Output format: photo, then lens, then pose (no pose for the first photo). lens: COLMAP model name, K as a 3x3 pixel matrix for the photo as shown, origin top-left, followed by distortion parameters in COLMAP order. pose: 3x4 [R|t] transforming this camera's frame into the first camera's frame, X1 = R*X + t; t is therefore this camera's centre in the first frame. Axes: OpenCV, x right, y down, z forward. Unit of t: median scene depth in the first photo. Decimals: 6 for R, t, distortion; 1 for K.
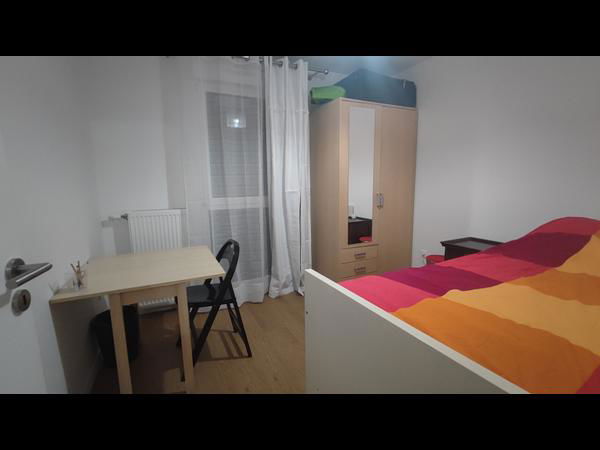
lens RADIAL K [[278.0, 0, 296.8], [0, 278.0, 223.6], [0, 0, 1]] dist [0.000843, -0.002153]
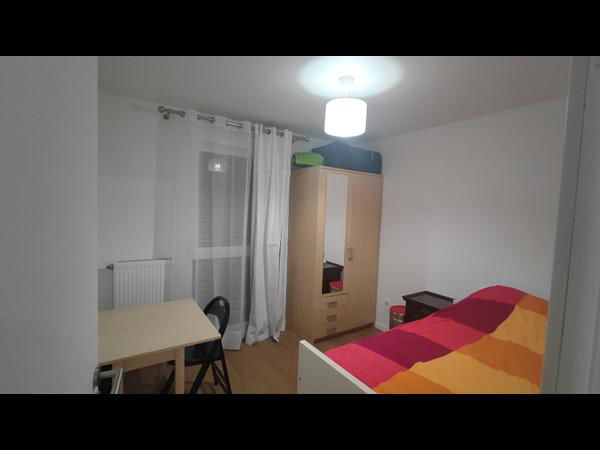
lens RADIAL K [[278.0, 0, 297.6], [0, 278.0, 221.3], [0, 0, 1]] dist [0.000843, -0.002153]
pose [[0.990050, 0.049487, 0.131724, -0.072415], [-0.036310, 0.994261, -0.100628, -0.100788], [-0.135947, 0.094844, 0.986166, -0.098105]]
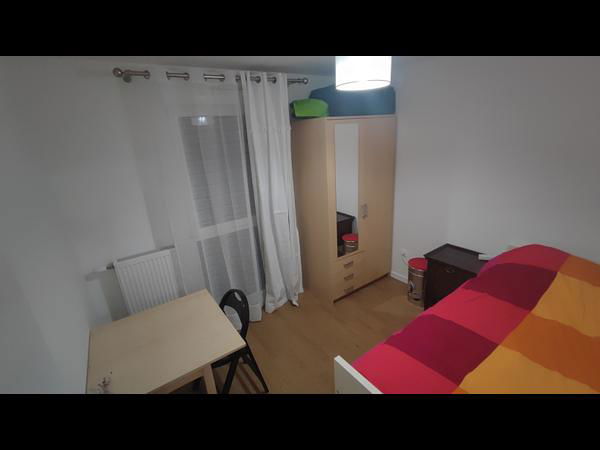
lens RADIAL K [[278.0, 0, 298.0], [0, 278.0, 222.5], [0, 0, 1]] dist [0.000843, -0.002153]
pose [[0.987190, -0.095050, 0.128144, -0.089951], [0.073564, 0.983870, 0.163059, -0.247106], [-0.141576, -0.151543, 0.978259, 0.016472]]
